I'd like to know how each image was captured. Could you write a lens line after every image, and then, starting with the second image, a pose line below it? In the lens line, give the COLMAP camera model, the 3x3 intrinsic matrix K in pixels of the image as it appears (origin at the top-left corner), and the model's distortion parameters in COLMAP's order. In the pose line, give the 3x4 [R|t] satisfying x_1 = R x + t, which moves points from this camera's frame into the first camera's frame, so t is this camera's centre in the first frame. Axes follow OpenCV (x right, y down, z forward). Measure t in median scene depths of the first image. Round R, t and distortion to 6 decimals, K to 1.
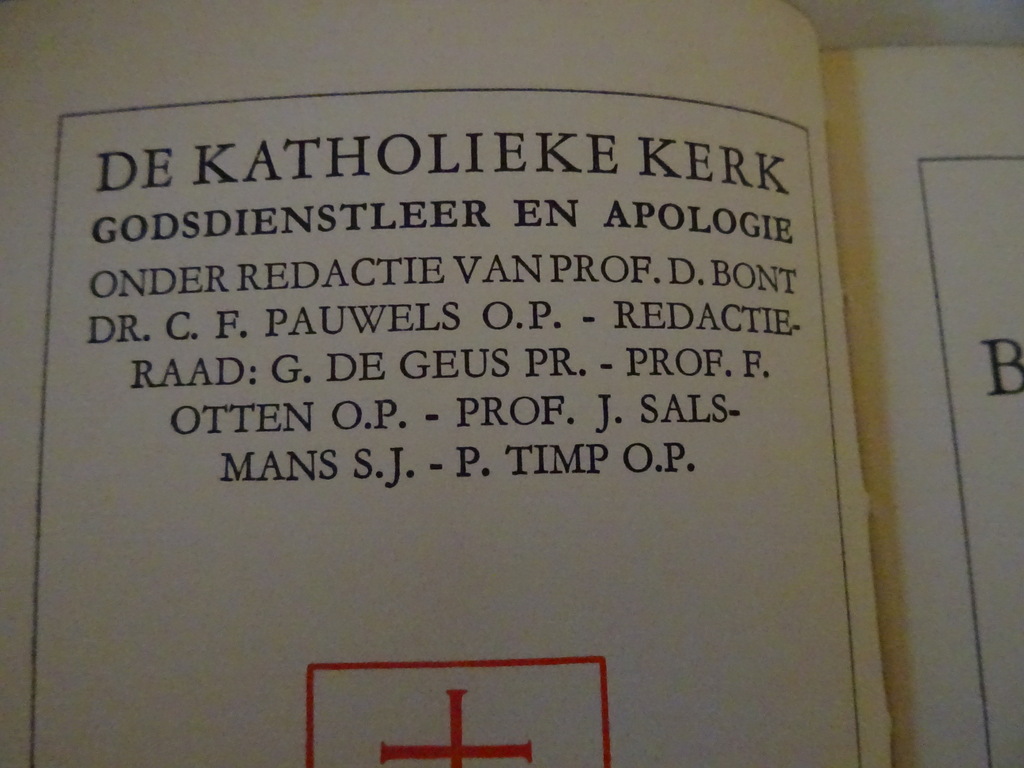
lens RADIAL K [[804.6, 0, 509.8], [0, 804.6, 385.3], [0, 0, 1]] dist [0.005009, -0.000994]
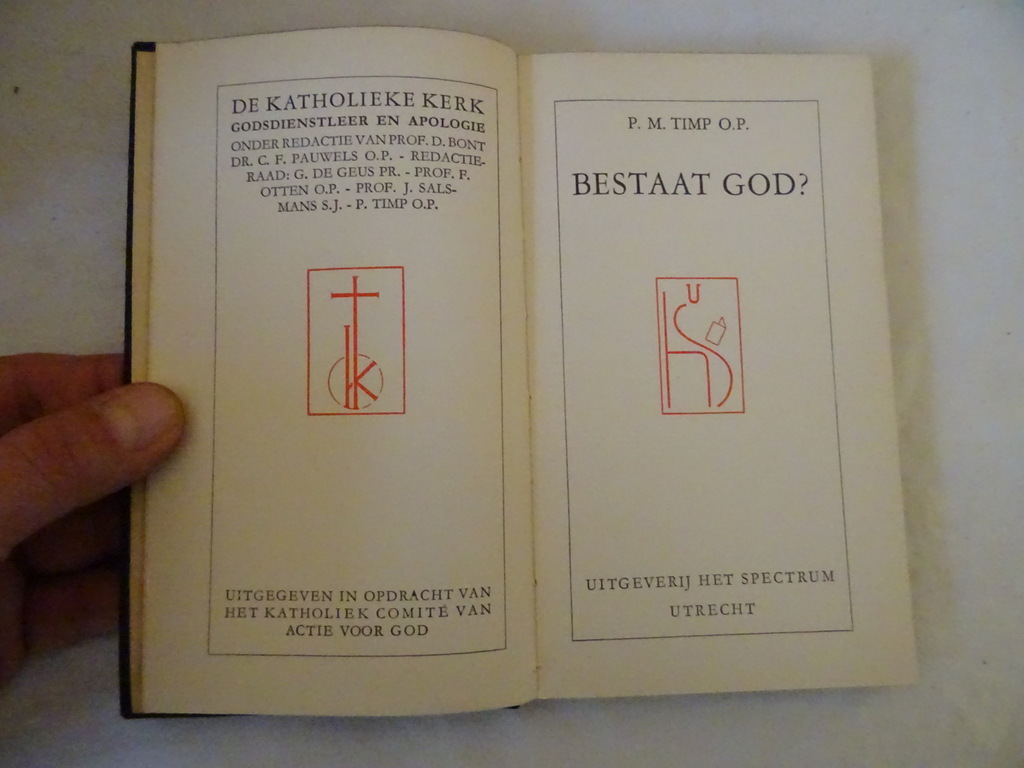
lens RADIAL K [[804.6, 0, 513.6], [0, 804.6, 381.7], [0, 0, 1]] dist [0.005009, -0.000994]
pose [[0.999726, 0.002695, -0.023264, 0.568172], [-0.001316, 0.998252, 0.059092, 0.553181], [0.023382, -0.059045, 0.997981, -1.935681]]
